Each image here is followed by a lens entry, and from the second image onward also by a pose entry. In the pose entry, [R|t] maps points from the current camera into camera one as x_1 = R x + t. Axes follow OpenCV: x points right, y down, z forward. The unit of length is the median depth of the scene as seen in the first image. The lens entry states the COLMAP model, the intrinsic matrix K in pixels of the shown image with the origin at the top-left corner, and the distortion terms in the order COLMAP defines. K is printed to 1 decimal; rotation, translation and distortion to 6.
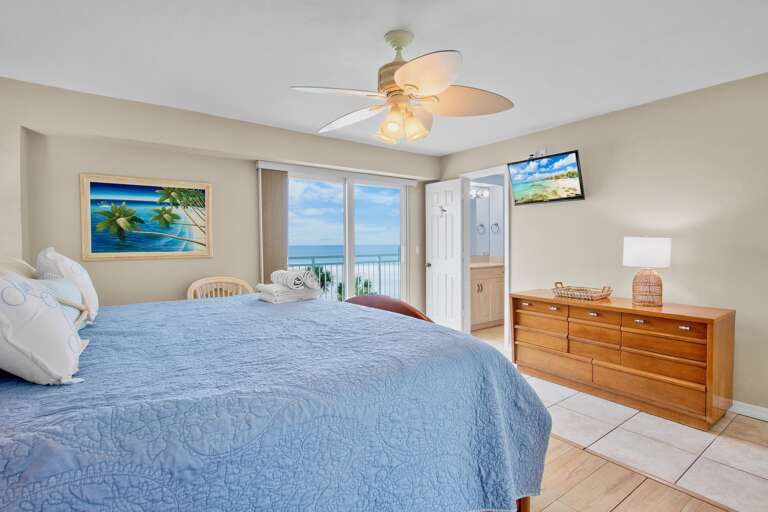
lens RADIAL K [[378.9, 0, 383.7], [0, 378.9, 250.9], [0, 0, 1]] dist [-0.028574, -0.000268]
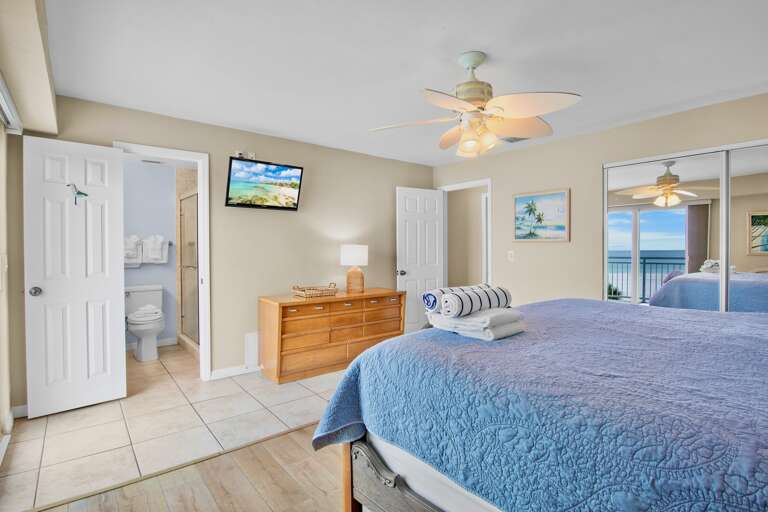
lens RADIAL K [[378.9, 0, 383.7], [0, 378.9, 250.9], [0, 0, 1]] dist [-0.028574, -0.000268]
pose [[-0.018905, -0.009219, 0.999779, -0.586397], [0.021748, 0.999717, 0.009630, -0.017213], [-0.999585, 0.021925, -0.018700, 0.741778]]
